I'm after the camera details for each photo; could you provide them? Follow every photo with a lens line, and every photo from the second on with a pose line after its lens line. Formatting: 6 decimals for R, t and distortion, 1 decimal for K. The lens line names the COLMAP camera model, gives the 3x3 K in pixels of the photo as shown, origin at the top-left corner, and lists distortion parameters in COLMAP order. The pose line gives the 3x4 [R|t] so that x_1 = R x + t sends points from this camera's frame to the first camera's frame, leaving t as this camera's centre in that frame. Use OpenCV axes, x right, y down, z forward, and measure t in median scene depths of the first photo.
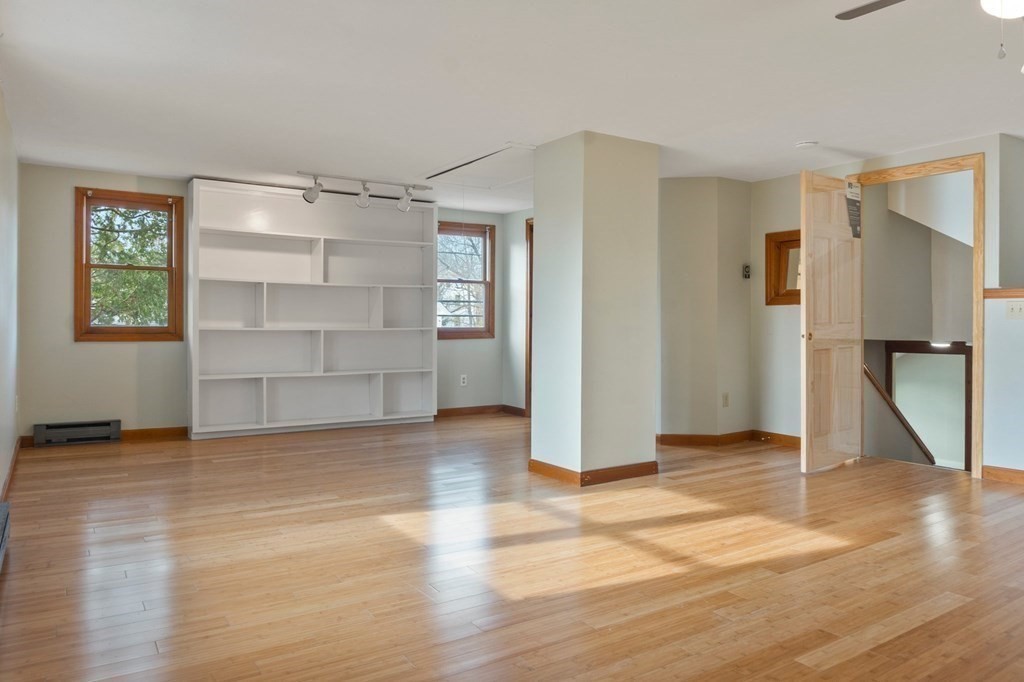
lens RADIAL K [[692.7, 0, 552.3], [0, 692.7, 328.4], [0, 0, 1]] dist [-0.031058, -0.000319]
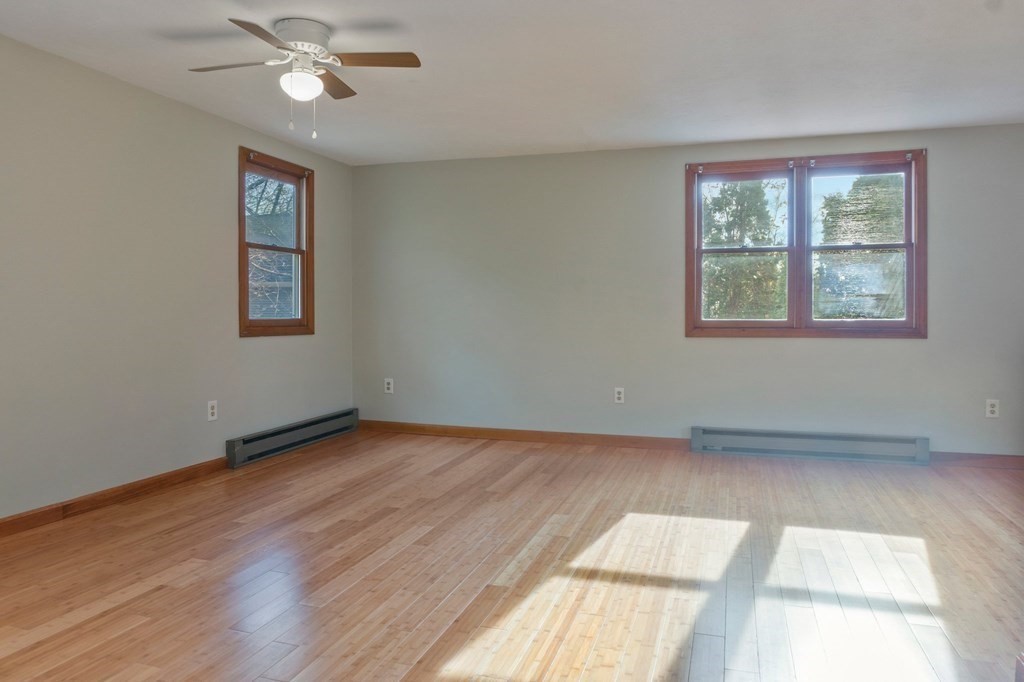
lens RADIAL K [[692.7, 0, 510.4], [0, 692.7, 343.3], [0, 0, 1]] dist [-0.031058, -0.000319]
pose [[-0.799980, 0.019807, -0.599700, 0.776926], [-0.006979, 0.999080, 0.042308, -0.007640], [0.599987, 0.038031, -0.799106, 1.582206]]
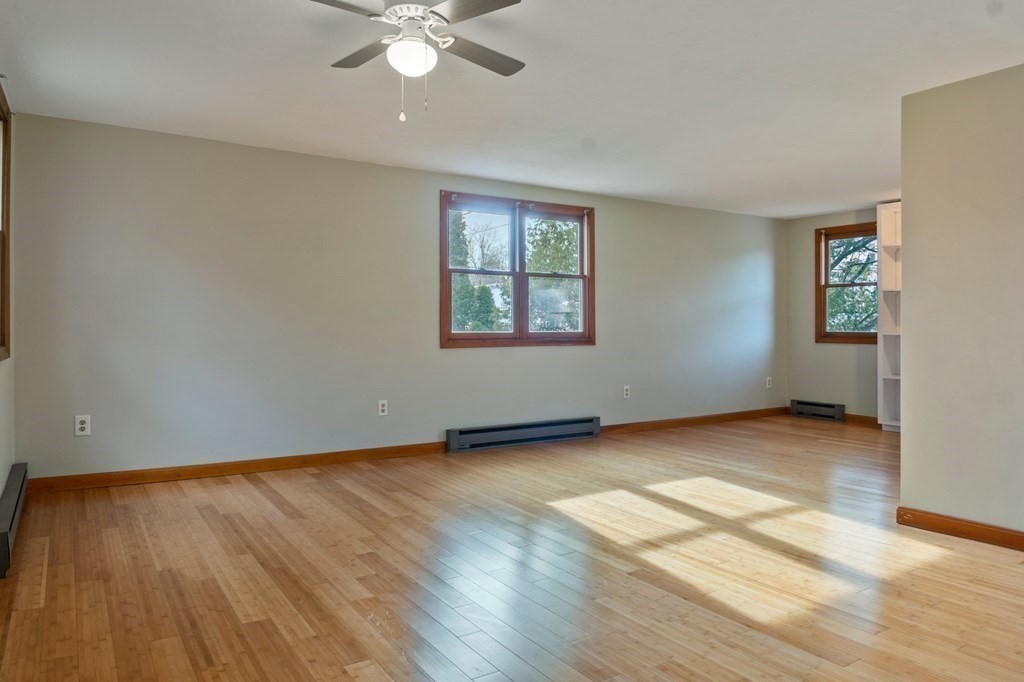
lens RADIAL K [[692.7, 0, 509.2], [0, 692.7, 330.0], [0, 0, 1]] dist [-0.031058, -0.000319]
pose [[-0.037048, -0.000954, -0.999313, 1.231344], [-0.005867, 0.999983, -0.000737, -0.002407], [0.999296, 0.005836, -0.037053, 0.778134]]
